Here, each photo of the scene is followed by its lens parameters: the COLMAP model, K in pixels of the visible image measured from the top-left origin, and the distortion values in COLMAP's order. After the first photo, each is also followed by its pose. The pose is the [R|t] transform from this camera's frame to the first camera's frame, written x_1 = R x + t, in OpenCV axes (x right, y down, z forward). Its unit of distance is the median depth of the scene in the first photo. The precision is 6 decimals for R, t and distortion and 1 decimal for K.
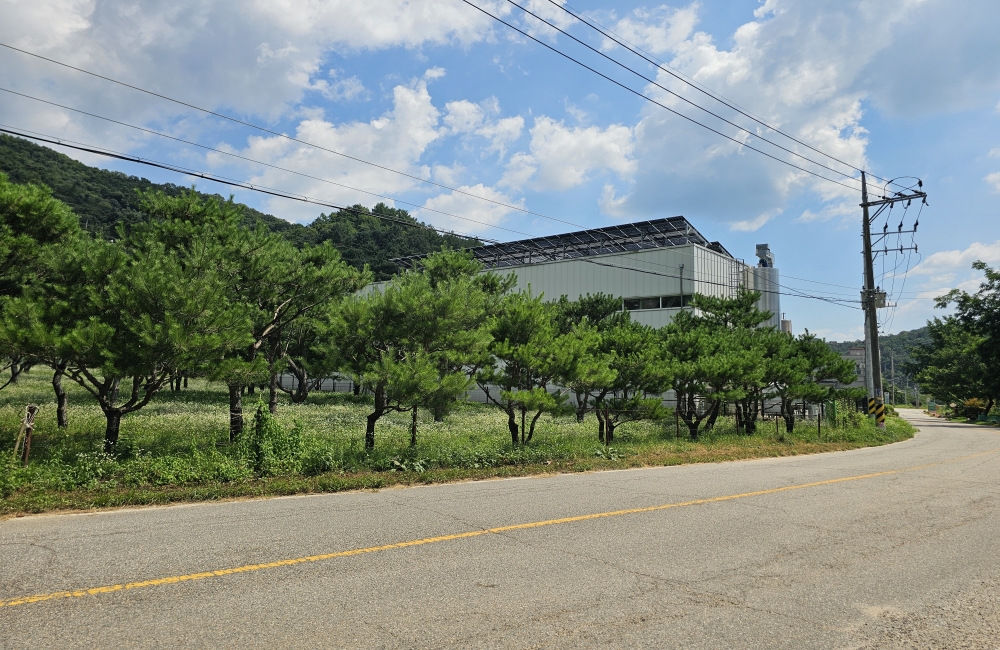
lens RADIAL K [[665.0, 0, 523.4], [0, 665.0, 309.0], [0, 0, 1]] dist [0.065415, -0.061368]
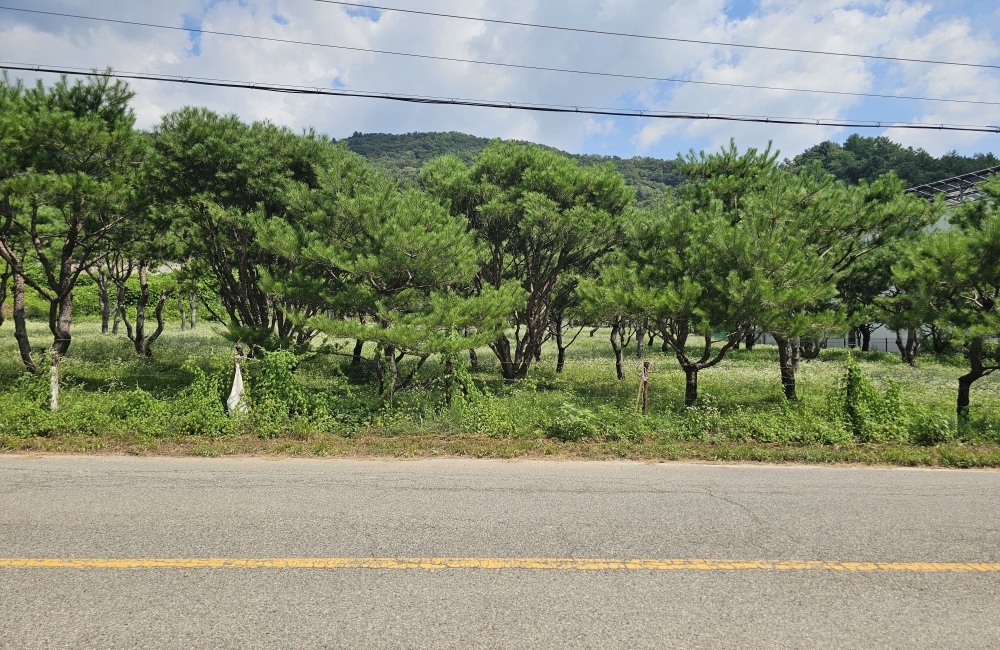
lens RADIAL K [[663.7, 0, 512.1], [0, 663.7, 327.4], [0, 0, 1]] dist [0.062519, -0.065287]
pose [[0.793838, -0.022465, -0.607714, -0.145713], [0.078870, 0.994681, 0.066257, -0.000348], [0.602992, -0.100528, 0.791388, 0.011366]]
